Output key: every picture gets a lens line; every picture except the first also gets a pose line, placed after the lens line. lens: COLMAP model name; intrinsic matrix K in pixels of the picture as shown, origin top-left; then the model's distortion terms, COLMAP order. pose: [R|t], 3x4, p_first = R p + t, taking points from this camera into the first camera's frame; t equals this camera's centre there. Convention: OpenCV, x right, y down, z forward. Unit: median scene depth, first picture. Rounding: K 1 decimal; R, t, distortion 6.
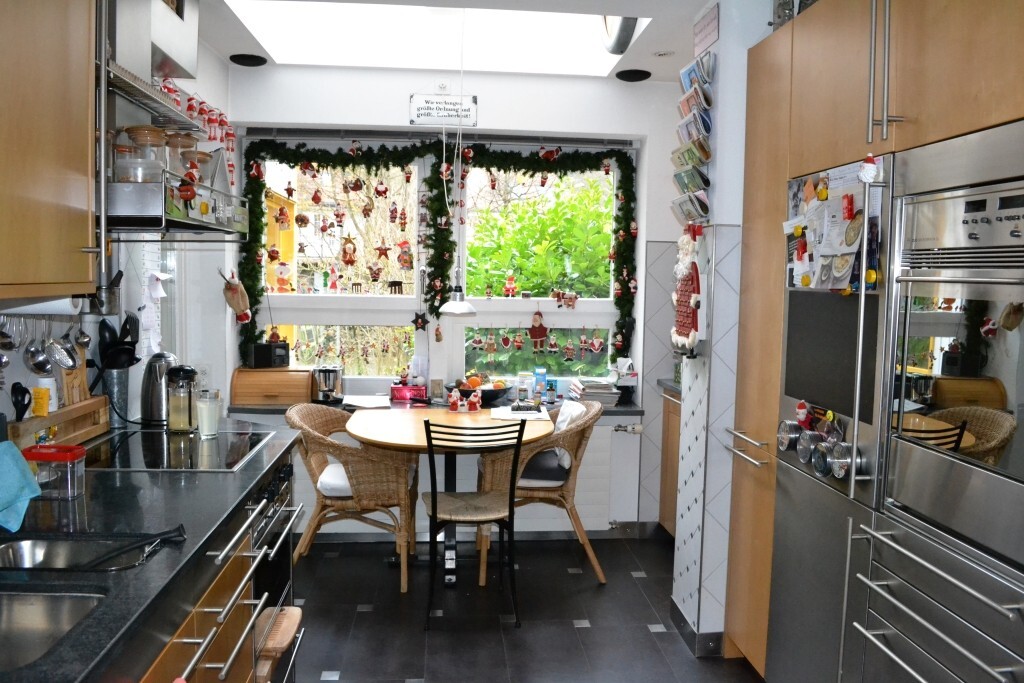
lens RADIAL K [[819.7, 0, 512.3], [0, 819.7, 340.2], [0, 0, 1]] dist [-0.080090, 0.009971]
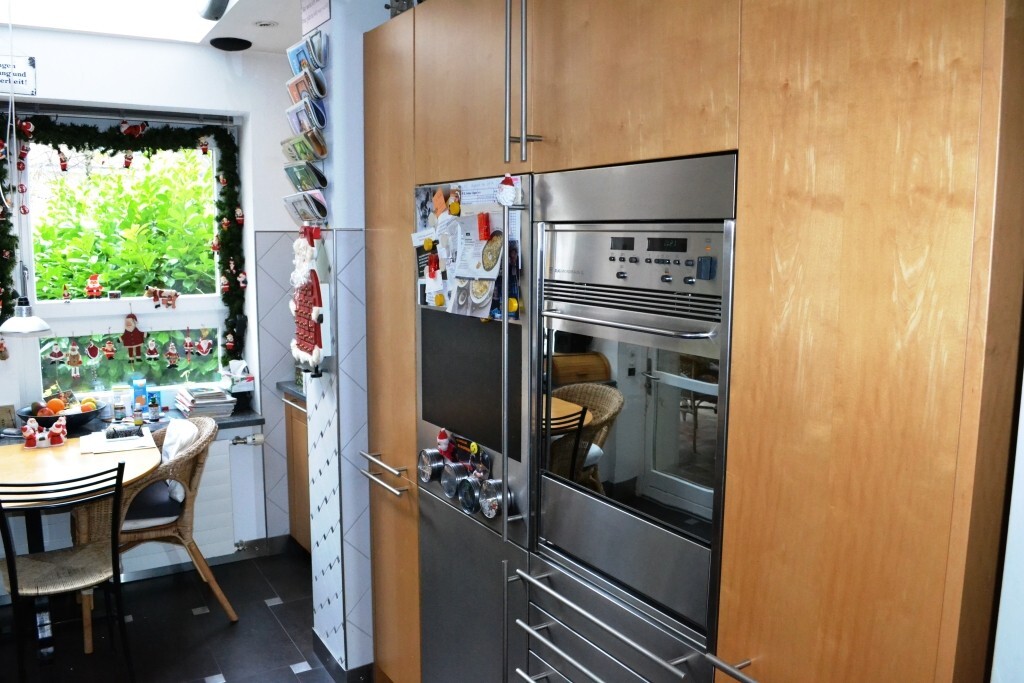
lens RADIAL K [[819.7, 0, 511.1], [0, 819.7, 342.4], [0, 0, 1]] dist [-0.080090, 0.009971]
pose [[0.891980, -0.071521, 0.446381, 0.011026], [0.046011, 0.996641, 0.067744, -0.061084], [-0.449727, -0.039888, 0.892275, 0.094029]]
